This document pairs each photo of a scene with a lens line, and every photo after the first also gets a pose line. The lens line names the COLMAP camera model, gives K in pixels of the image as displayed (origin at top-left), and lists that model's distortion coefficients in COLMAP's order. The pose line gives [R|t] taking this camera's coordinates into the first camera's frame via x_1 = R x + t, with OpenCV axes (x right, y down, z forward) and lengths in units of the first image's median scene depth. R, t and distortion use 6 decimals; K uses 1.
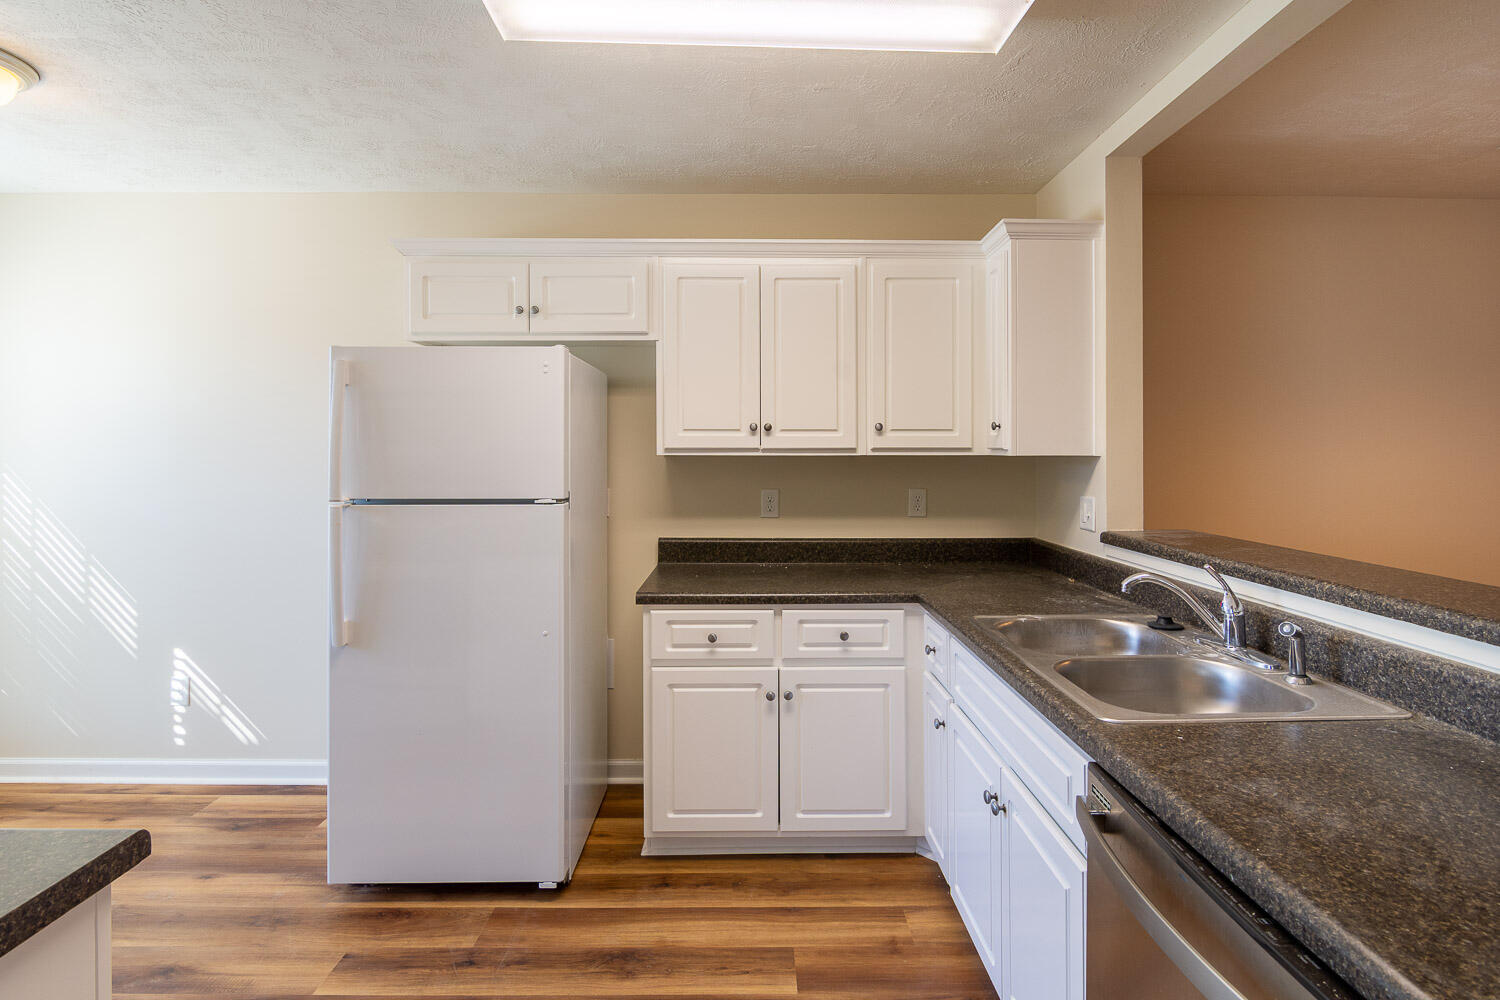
lens RADIAL K [[756.8, 0, 751.6], [0, 756.8, 441.5], [0, 0, 1]] dist [-0.002940, -0.000665]
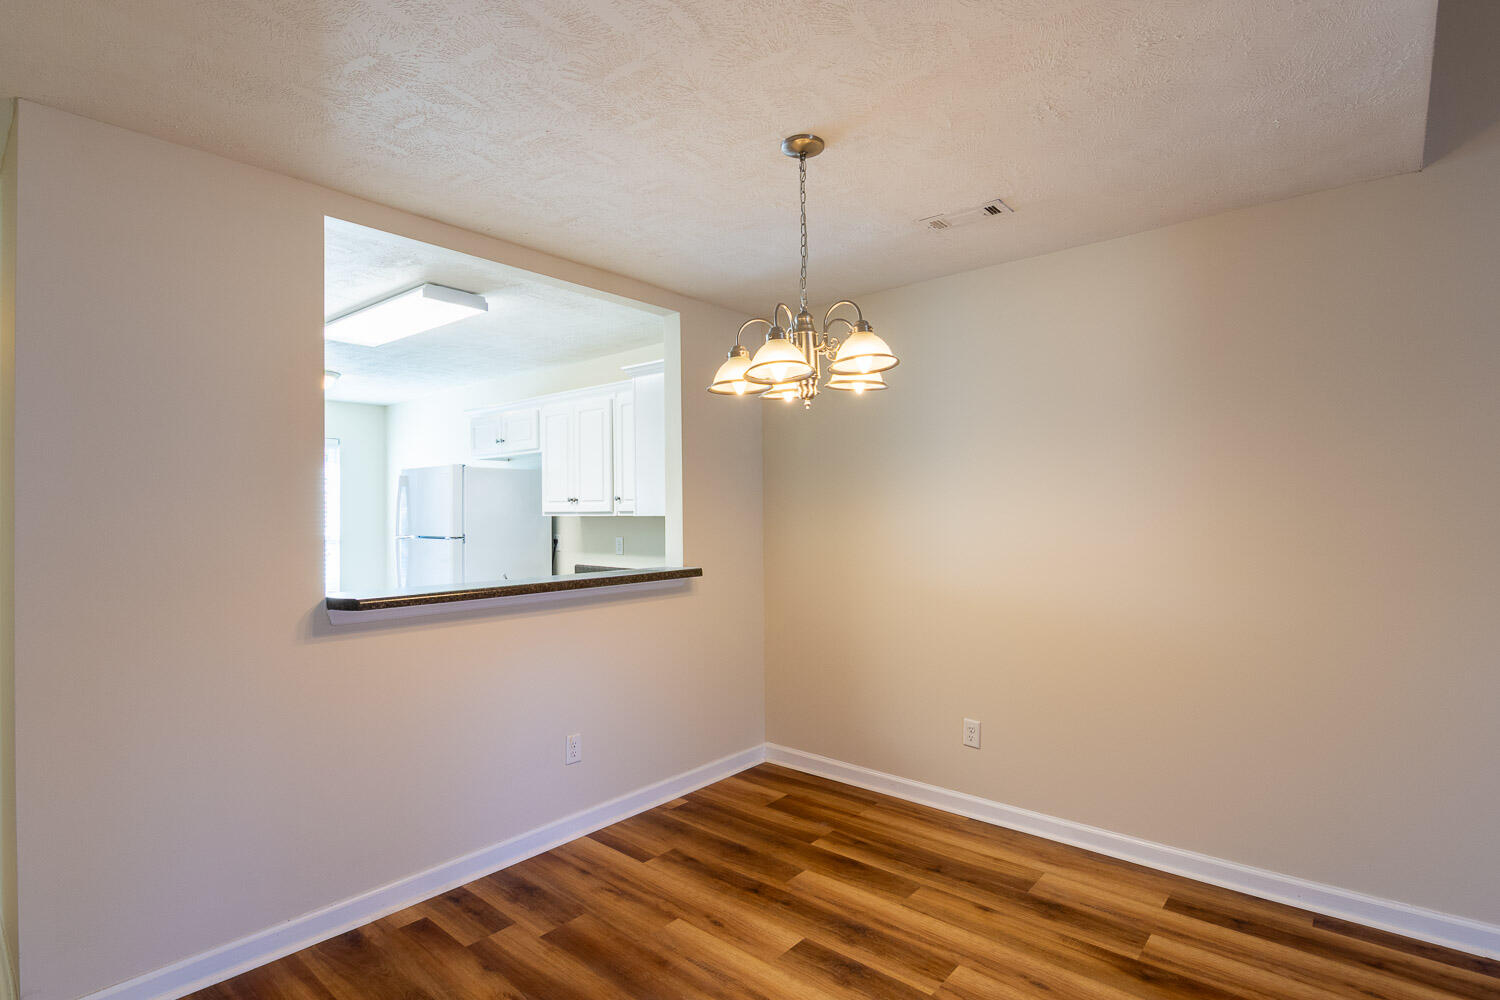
lens RADIAL K [[722.2, 0, 753.7], [0, 722.2, 494.7], [0, 0, 1]] dist [-0.003114, -0.000807]
pose [[0.762011, -0.021442, -0.647209, 1.235379], [0.012938, 0.999756, -0.017888, 0.004651], [0.647435, 0.005257, 0.762103, 0.016368]]
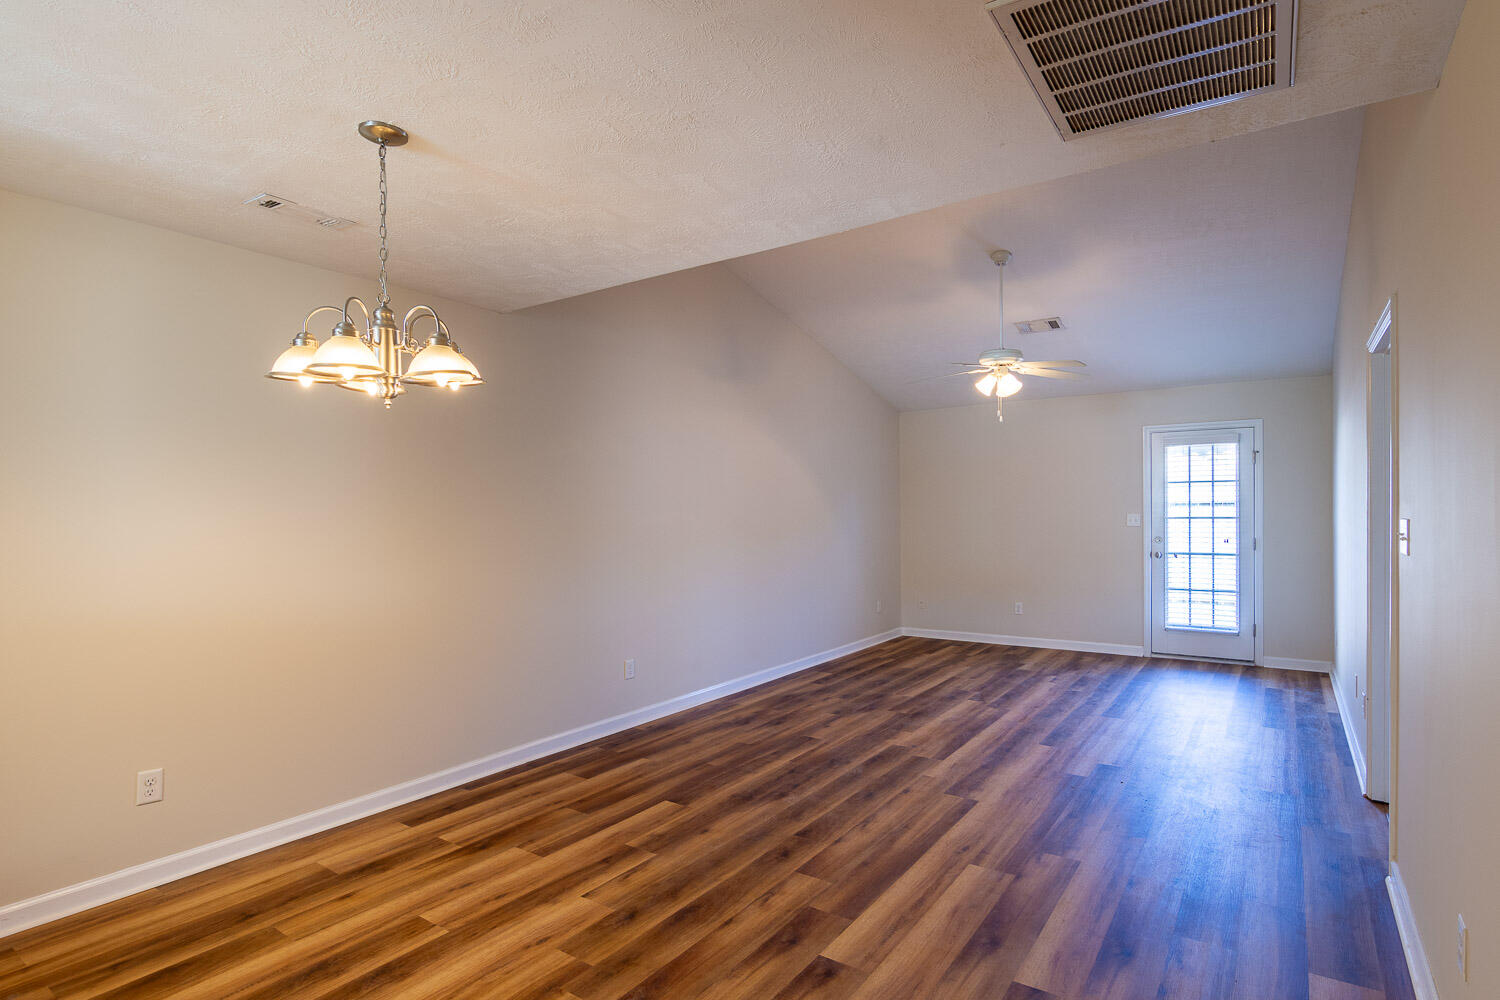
lens RADIAL K [[754.8, 0, 803.9], [0, 754.8, 518.8], [0, 0, 1]] dist [-0.001635, -0.000518]
pose [[0.540046, -0.008187, 0.841596, -1.869057], [-0.003279, 0.999925, 0.011832, -0.001731], [-0.841629, -0.009150, 0.539978, -0.526613]]
